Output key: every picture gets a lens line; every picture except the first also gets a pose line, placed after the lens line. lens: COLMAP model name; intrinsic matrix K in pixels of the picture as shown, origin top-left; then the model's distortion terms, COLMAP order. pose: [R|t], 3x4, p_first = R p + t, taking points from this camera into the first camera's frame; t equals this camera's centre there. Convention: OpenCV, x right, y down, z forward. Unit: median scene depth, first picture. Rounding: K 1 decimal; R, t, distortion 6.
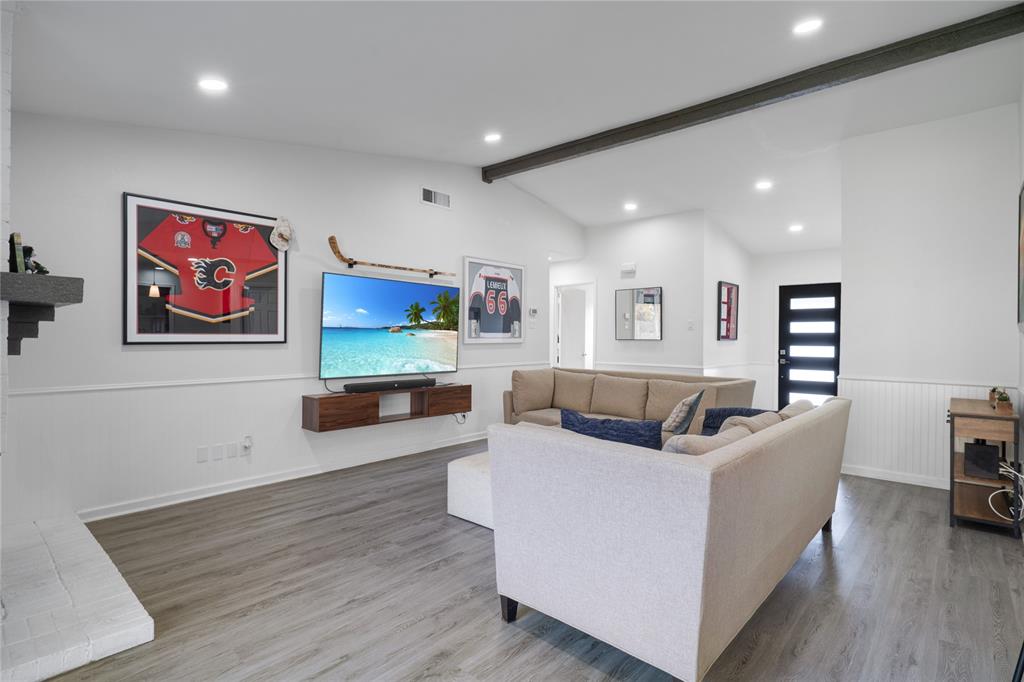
lens RADIAL K [[507.2, 0, 507.2], [0, 507.2, 340.3], [0, 0, 1]] dist [-0.002968, -0.000621]
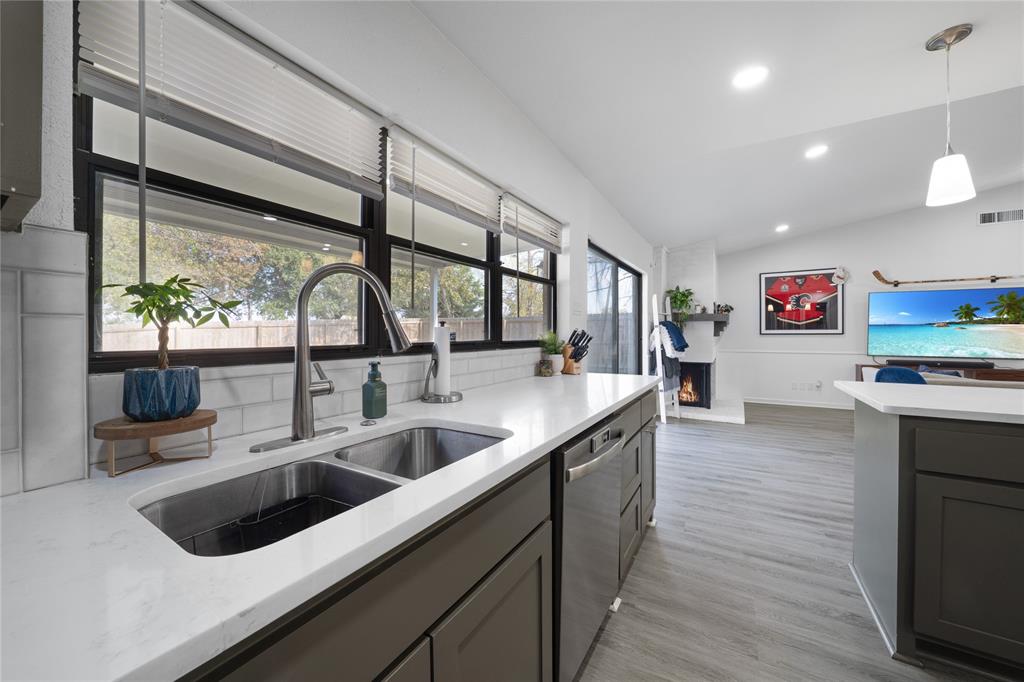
lens RADIAL K [[367.5, 0, 522.7], [0, 367.5, 334.6], [0, 0, 1]] dist [-0.032967, 0.007910]
pose [[0.202622, -0.005990, -0.979239, 0.494903], [-0.004505, 0.999965, -0.007049, 0.017388], [0.979247, 0.005840, 0.202588, -0.330062]]
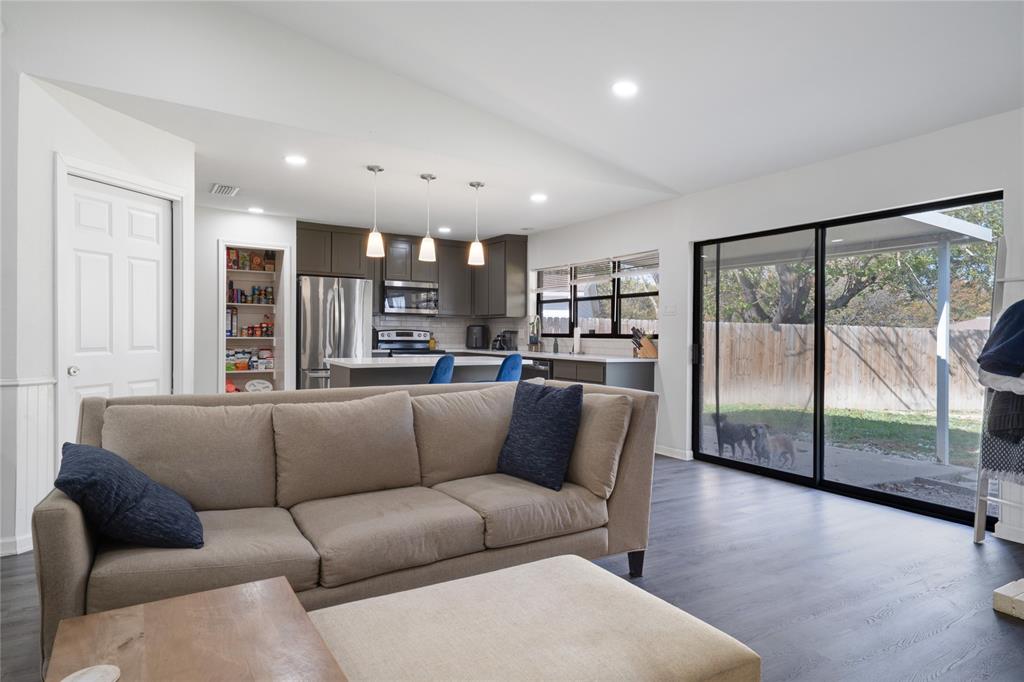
lens RADIAL K [[605.4, 0, 514.6], [0, 605.4, 341.2], [0, 0, 1]] dist [0.006871, 0.001592]
pose [[-0.955983, -0.019866, 0.292750, -0.048849], [-0.013845, 0.999648, 0.022624, 0.010918], [-0.293097, 0.017575, -0.955921, 0.952571]]
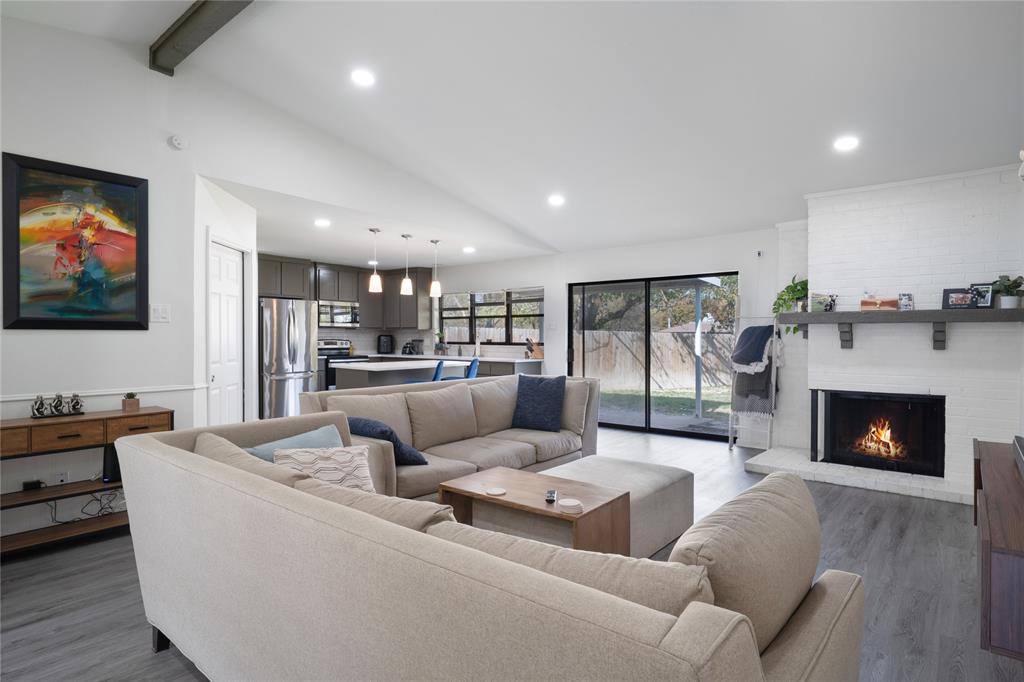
lens RADIAL K [[547.2, 0, 512.0], [0, 547.2, 341.0], [0, 0, 1]] dist [-0.002671, -0.000758]
pose [[-0.998878, -0.008729, -0.046546, 0.181205], [-0.009583, 0.999789, 0.018150, -0.011685], [0.046378, 0.018576, -0.998751, 1.317949]]
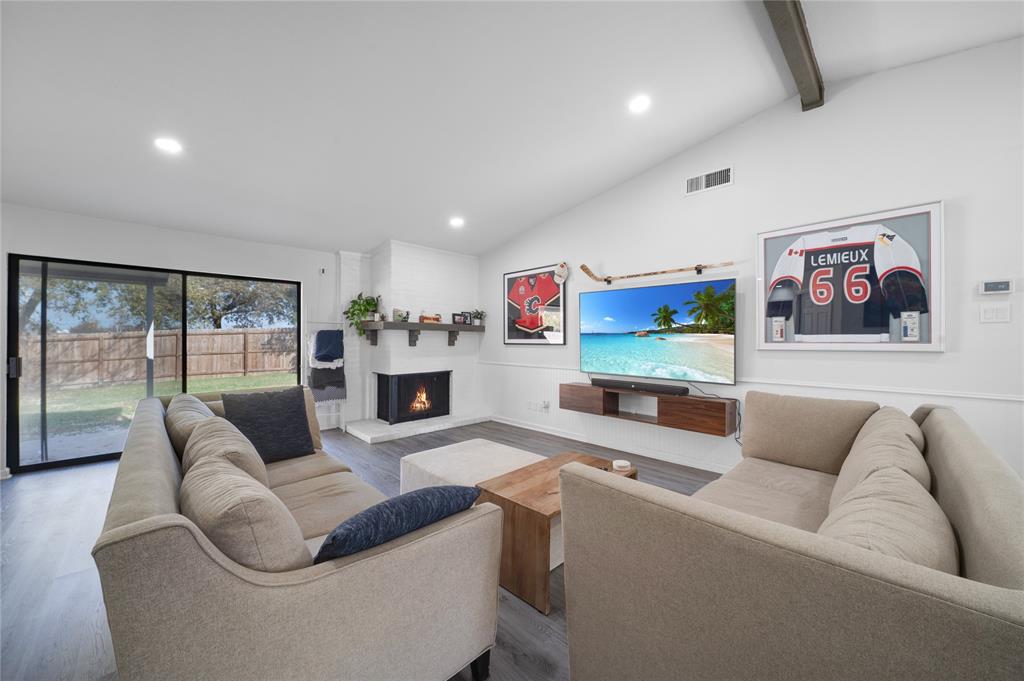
lens RADIAL K [[370.2, 0, 512.0], [0, 370.2, 340.5], [0, 0, 1]] dist [0.001273, -0.000042]
pose [[-0.054984, -0.005422, -0.998472, 0.536906], [-0.011784, 0.999919, -0.004781, -0.000828], [0.998418, 0.011503, -0.055044, 0.741876]]
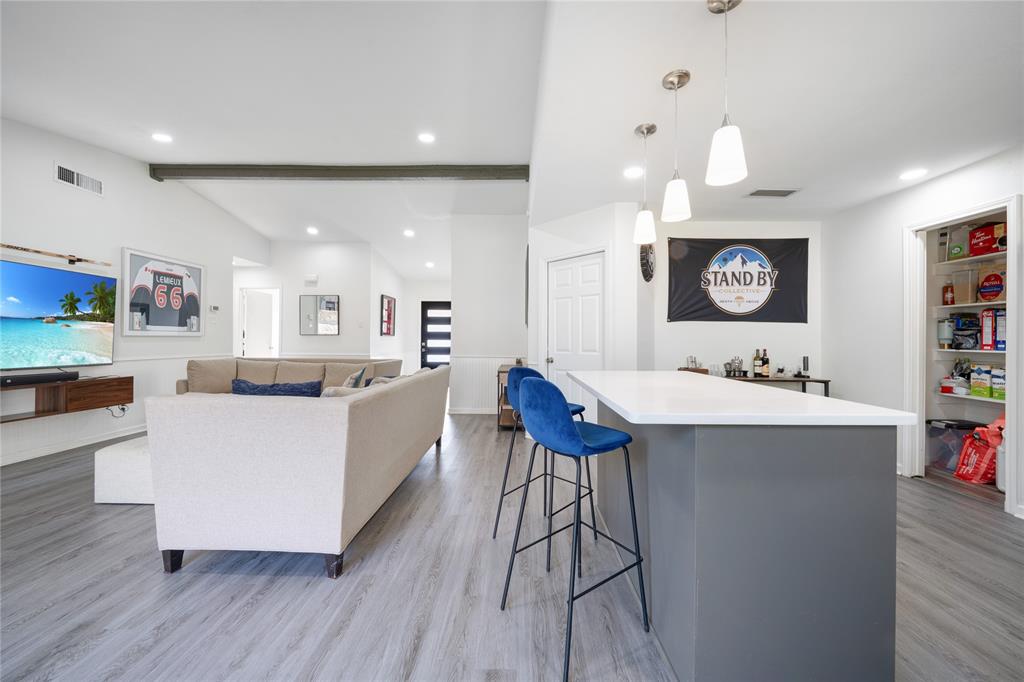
lens RADIAL K [[370.9, 0, 515.1], [0, 370.9, 339.3], [0, 0, 1]] dist [-0.000810, -0.000062]
pose [[0.751803, -0.001363, 0.659387, 0.014375], [0.004974, 0.999981, -0.003604, 0.021728], [-0.659369, 0.005989, 0.751795, -0.049084]]
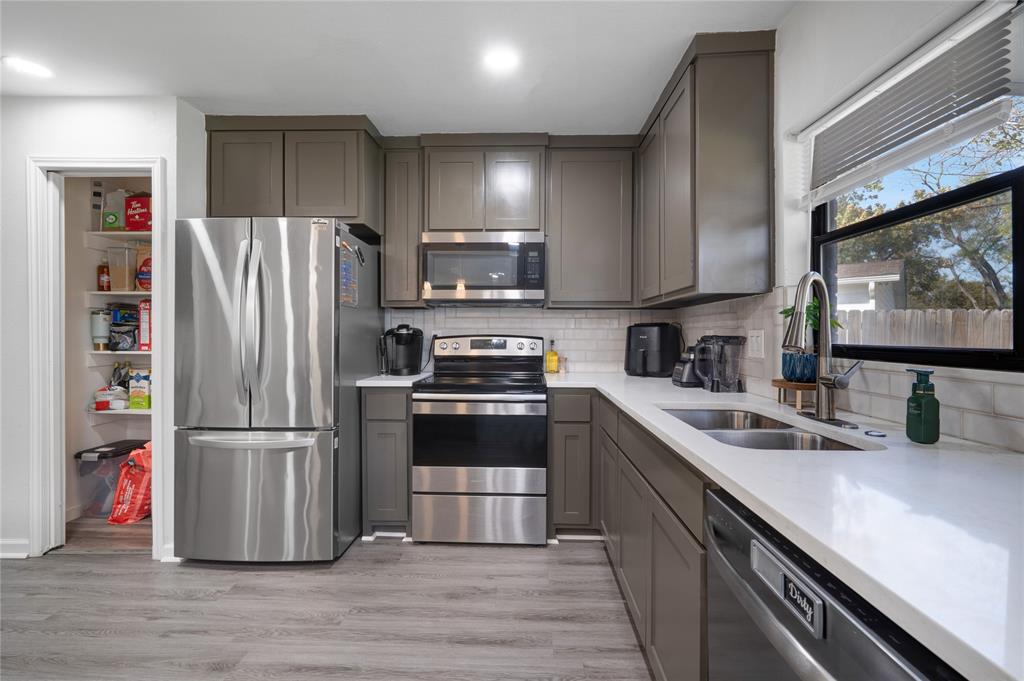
lens RADIAL K [[425.6, 0, 515.6], [0, 425.6, 337.0], [0, 0, 1]] dist [0.001469, 0.000166]
pose [[-0.651825, -0.011490, 0.758282, 0.236378], [0.000962, 0.999872, 0.015977, 0.014496], [-0.758369, 0.011144, -0.651731, -0.104410]]
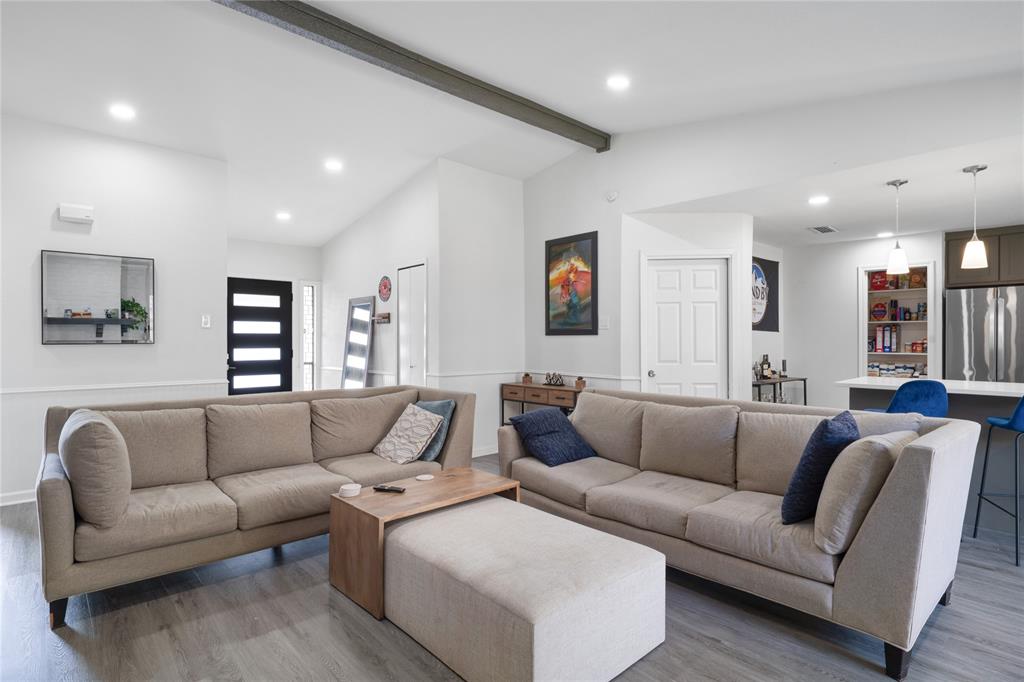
lens RADIAL K [[526.9, 0, 525.4], [0, 526.9, 341.2], [0, 0, 1]] dist [0.001632, 0.000303]
pose [[0.092282, -0.009519, 0.995687, -0.383079], [0.010628, 0.999907, 0.008574, -0.006260], [-0.995676, 0.009791, 0.092374, 0.620507]]
